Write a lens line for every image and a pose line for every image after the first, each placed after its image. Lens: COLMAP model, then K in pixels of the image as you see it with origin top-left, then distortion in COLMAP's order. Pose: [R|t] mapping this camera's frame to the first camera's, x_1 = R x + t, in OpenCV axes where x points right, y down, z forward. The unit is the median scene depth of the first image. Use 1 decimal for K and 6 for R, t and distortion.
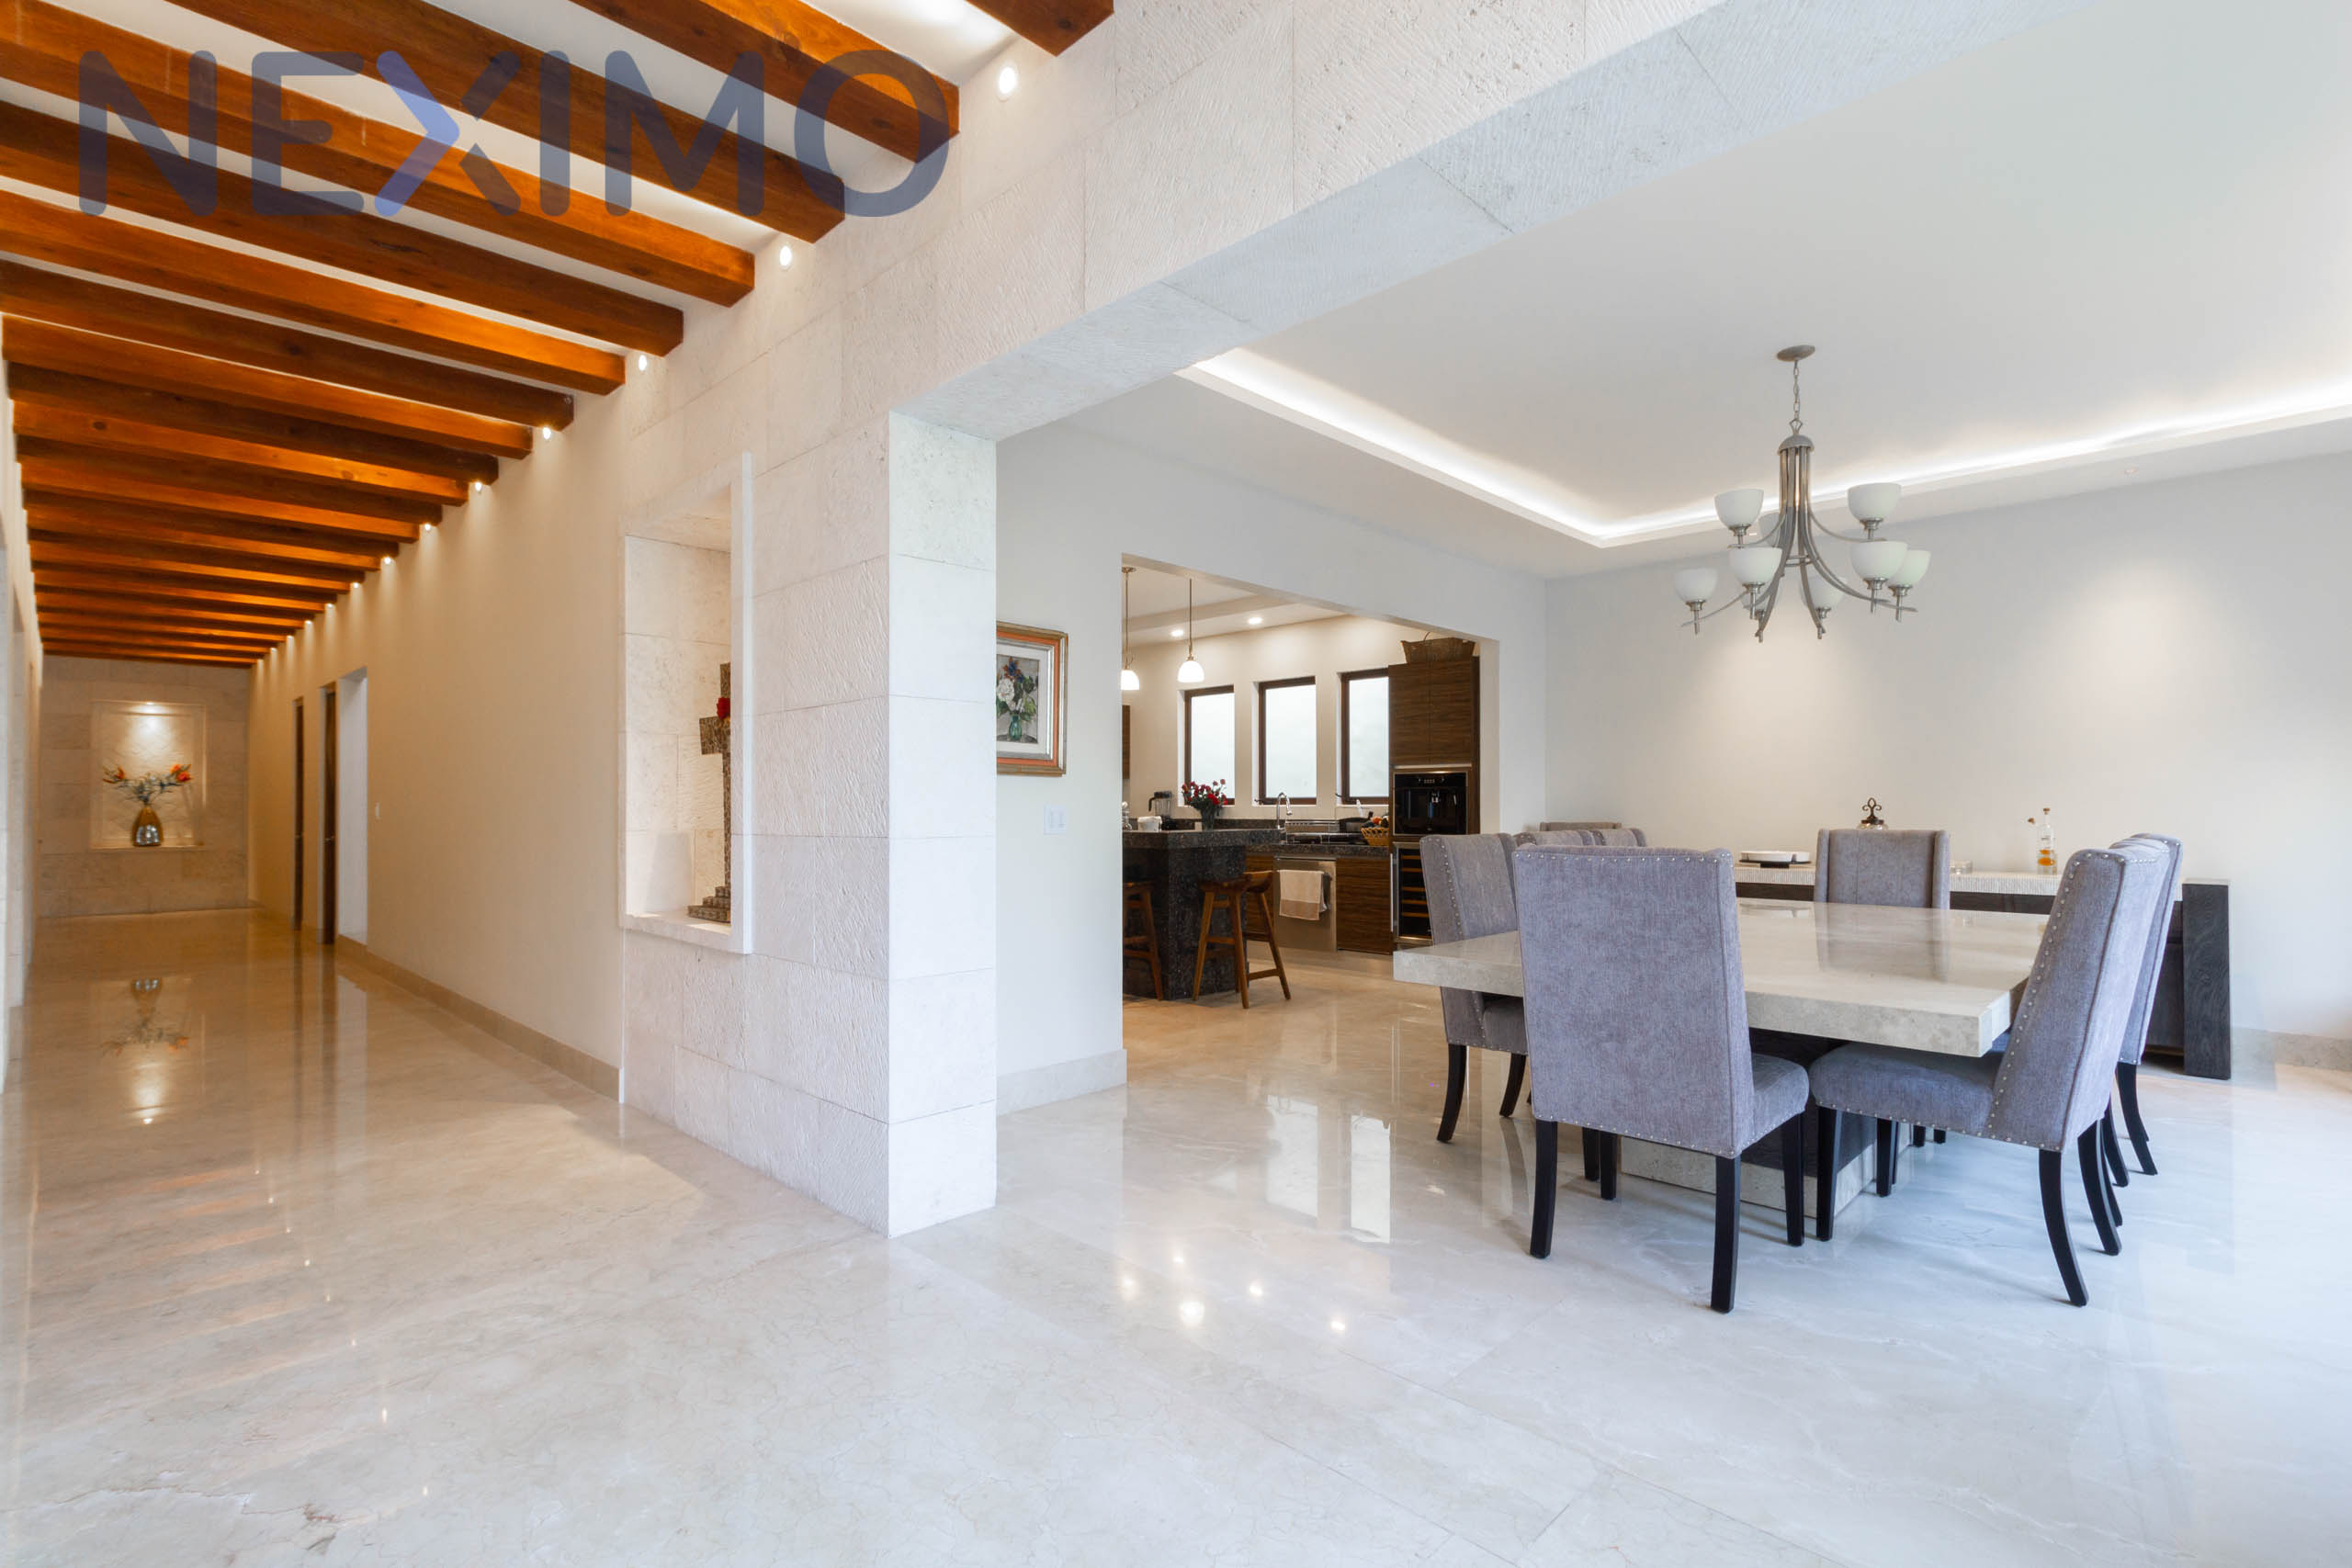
lens RADIAL K [[1104.0, 0, 1185.0], [0, 1104.0, 792.7], [0, 0, 1]] dist [0.007514, -0.000255]
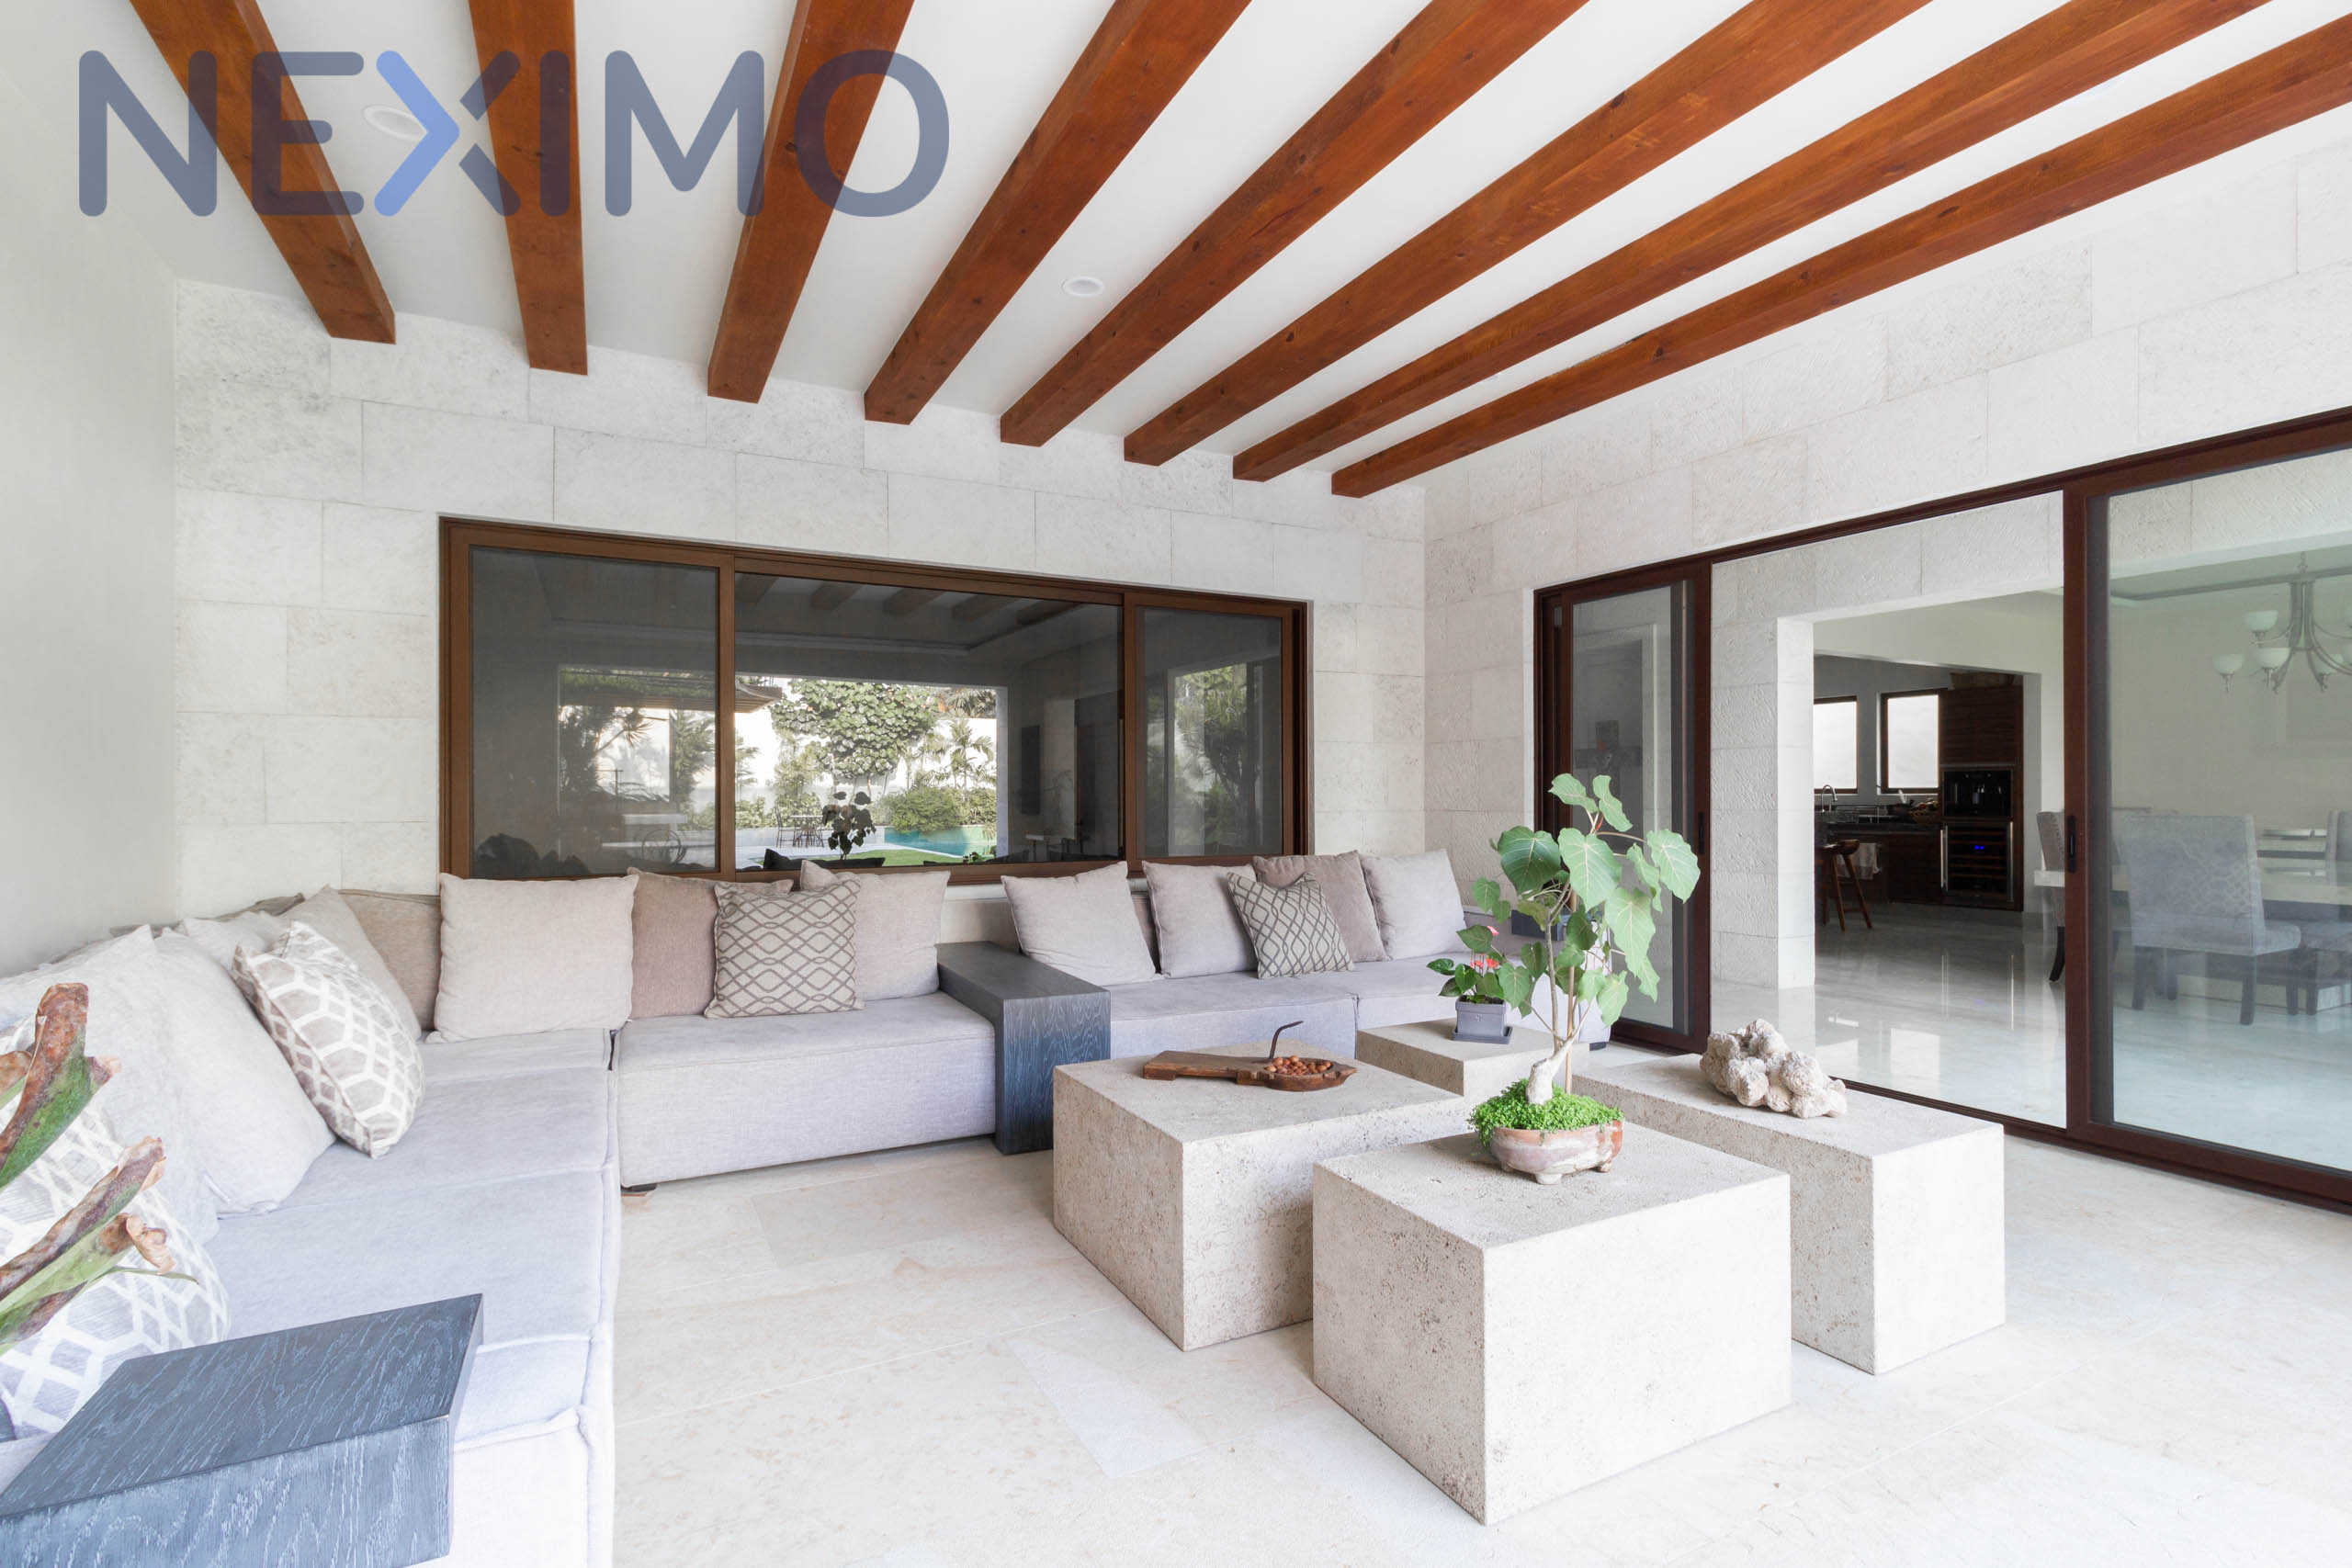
lens RADIAL K [[1104.0, 0, 1185.0], [0, 1104.0, 792.7], [0, 0, 1]] dist [0.007514, -0.000255]
pose [[0.952989, -0.002176, -0.302996, -0.289882], [0.005159, 0.999946, 0.009045, -0.008269], [0.302960, -0.010183, 0.952949, -0.589679]]
